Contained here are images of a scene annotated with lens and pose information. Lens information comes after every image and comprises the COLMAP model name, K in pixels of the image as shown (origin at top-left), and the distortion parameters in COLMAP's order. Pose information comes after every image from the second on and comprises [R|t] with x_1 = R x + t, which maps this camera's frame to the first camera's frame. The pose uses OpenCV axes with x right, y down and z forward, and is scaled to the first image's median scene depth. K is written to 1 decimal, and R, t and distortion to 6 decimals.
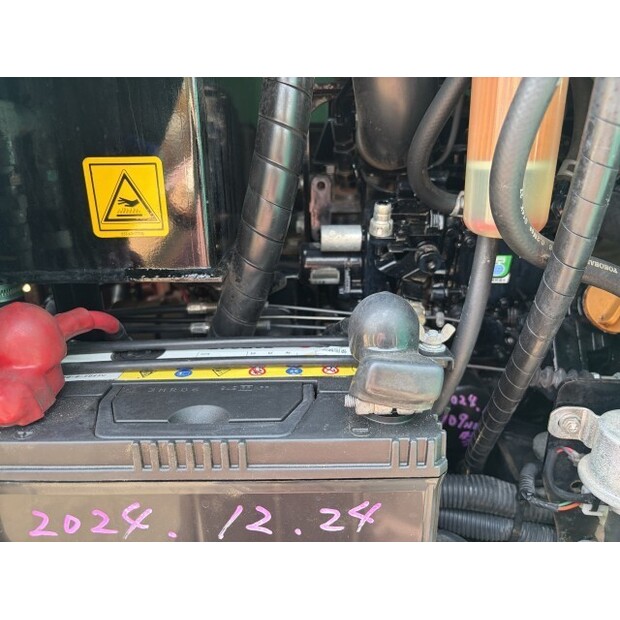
lens RADIAL K [[469.2, 0, 310.0], [0, 469.2, 310.0], [0, 0, 1]] dist [0.047120, -0.042518]
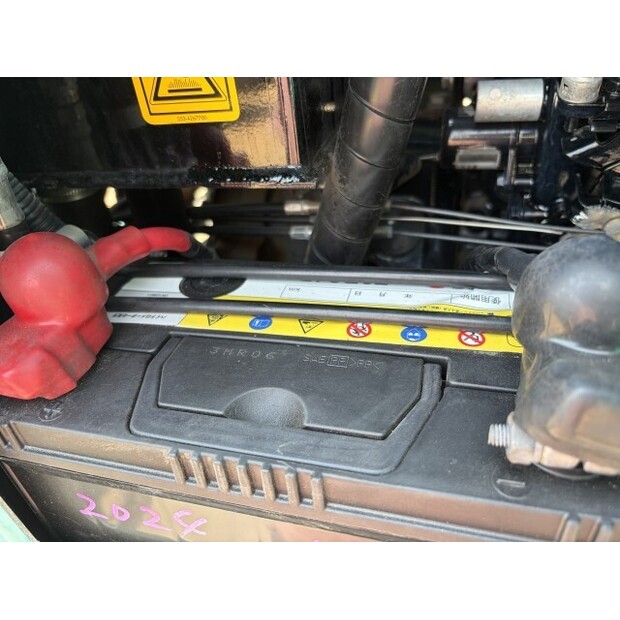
lens RADIAL K [[488.4, 0, 313.0], [0, 488.4, 299.9], [0, 0, 1]] dist [0.043666, -0.089830]
pose [[0.961556, 0.076439, -0.263755, 0.007726], [-0.001996, 0.962398, 0.271636, -0.097974], [0.274601, -0.260667, 0.925552, 0.302787]]
